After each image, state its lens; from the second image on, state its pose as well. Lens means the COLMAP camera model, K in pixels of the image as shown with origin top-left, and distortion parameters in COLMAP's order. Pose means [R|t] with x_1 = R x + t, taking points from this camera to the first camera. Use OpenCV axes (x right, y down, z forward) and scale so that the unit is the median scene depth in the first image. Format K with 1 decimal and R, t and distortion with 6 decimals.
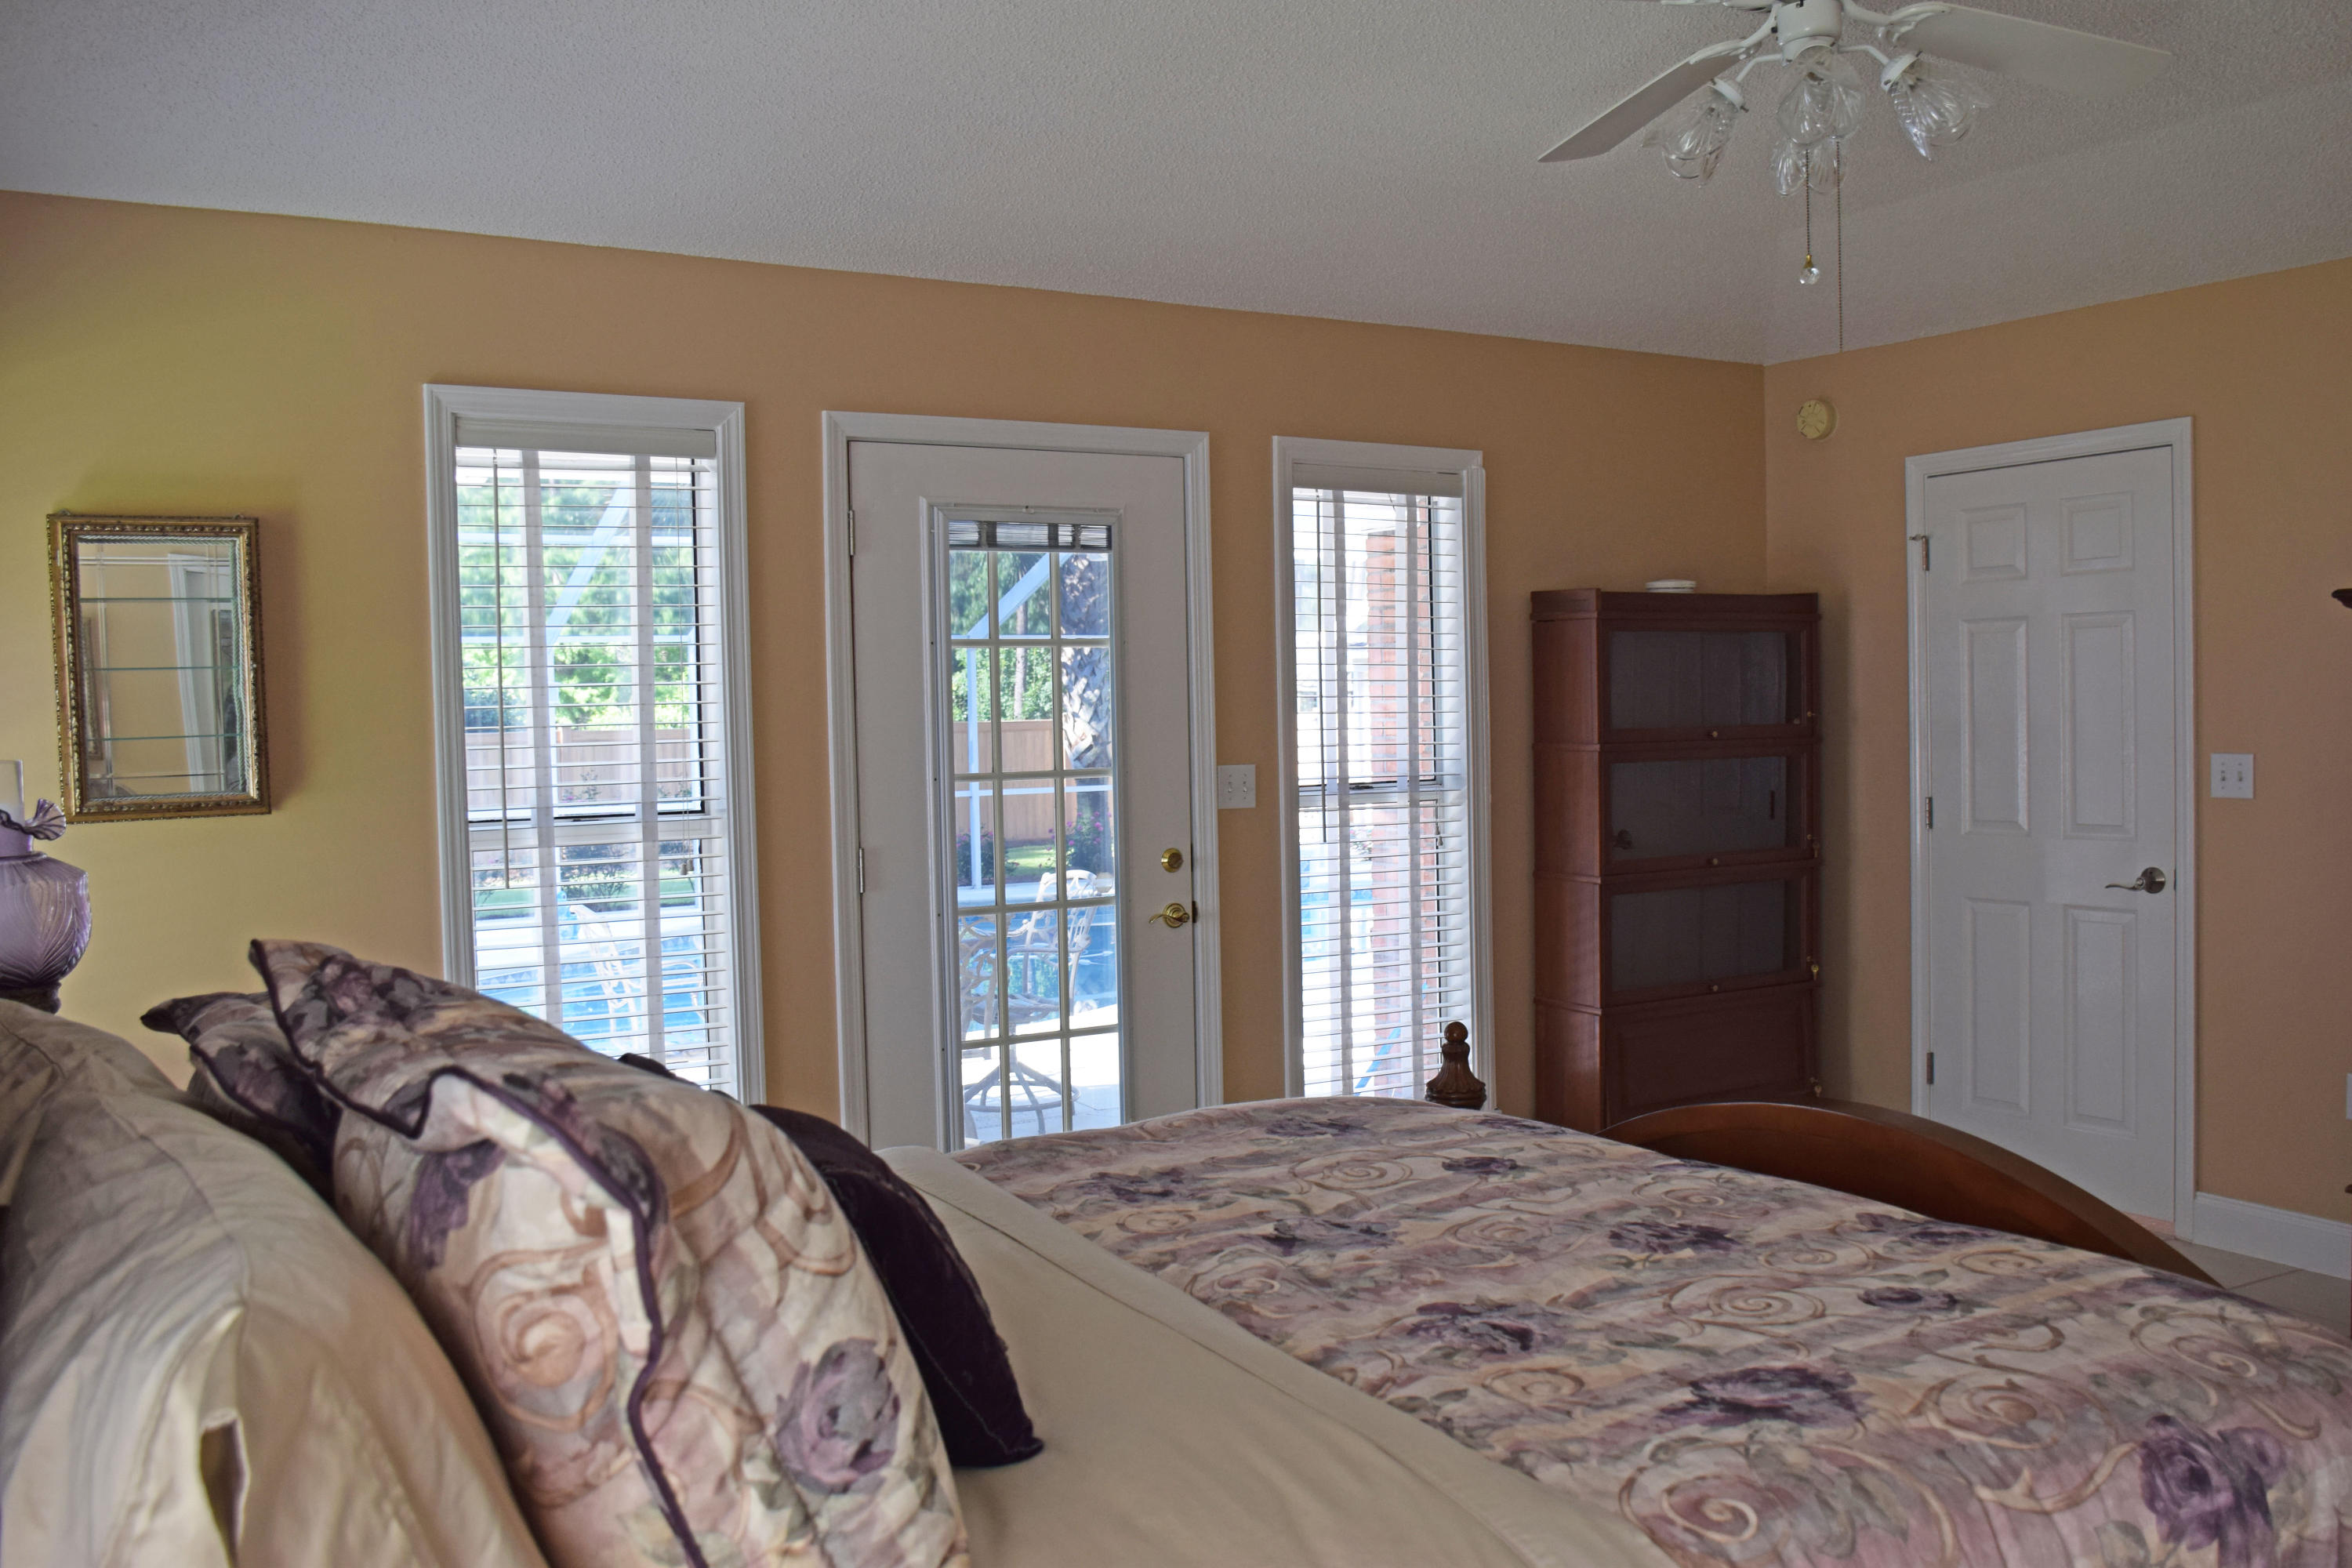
lens RADIAL K [[2044.8, 0, 1176.0], [0, 2044.8, 784.0], [0, 0, 1]] dist [-0.005516, -0.001640]
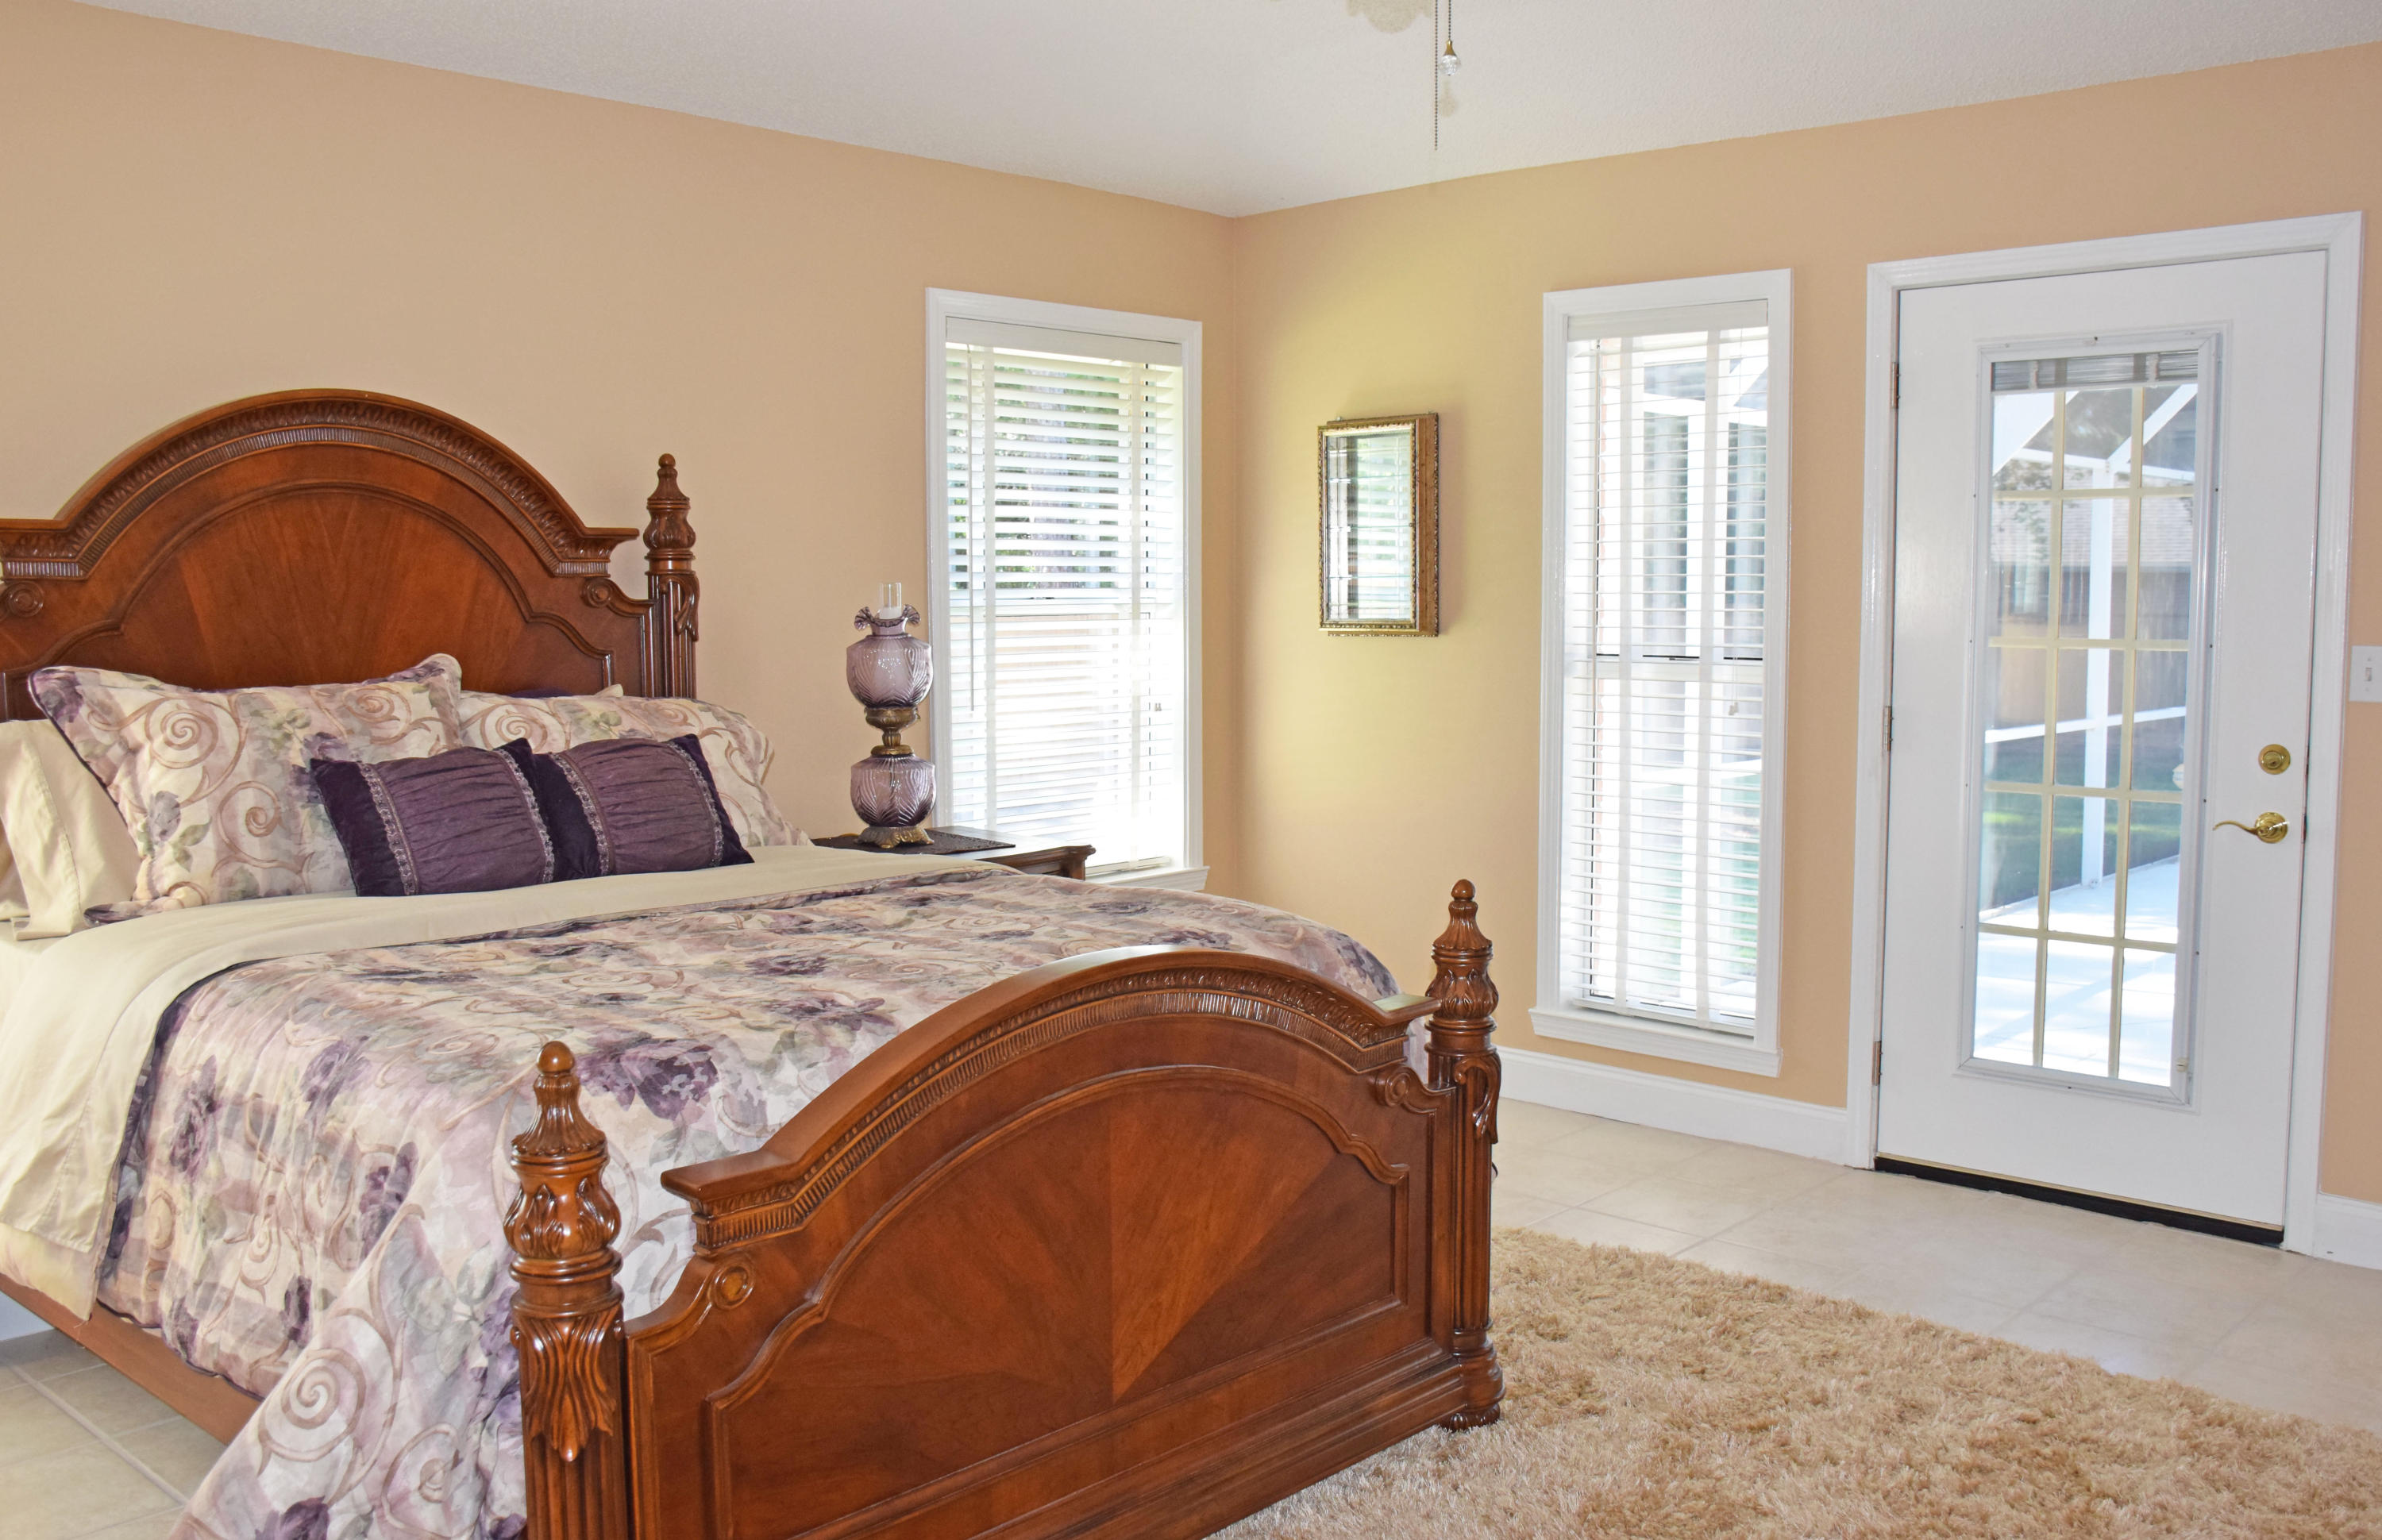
lens RADIAL K [[2097.1, 0, 1191.0], [0, 2097.1, 770.0], [0, 0, 1]] dist [-0.008138, -0.001585]
pose [[0.327471, 0.099771, -0.939579, 0.737568], [-0.046602, 0.994905, 0.089403, -0.014501], [0.943711, 0.014509, 0.330452, 0.377679]]
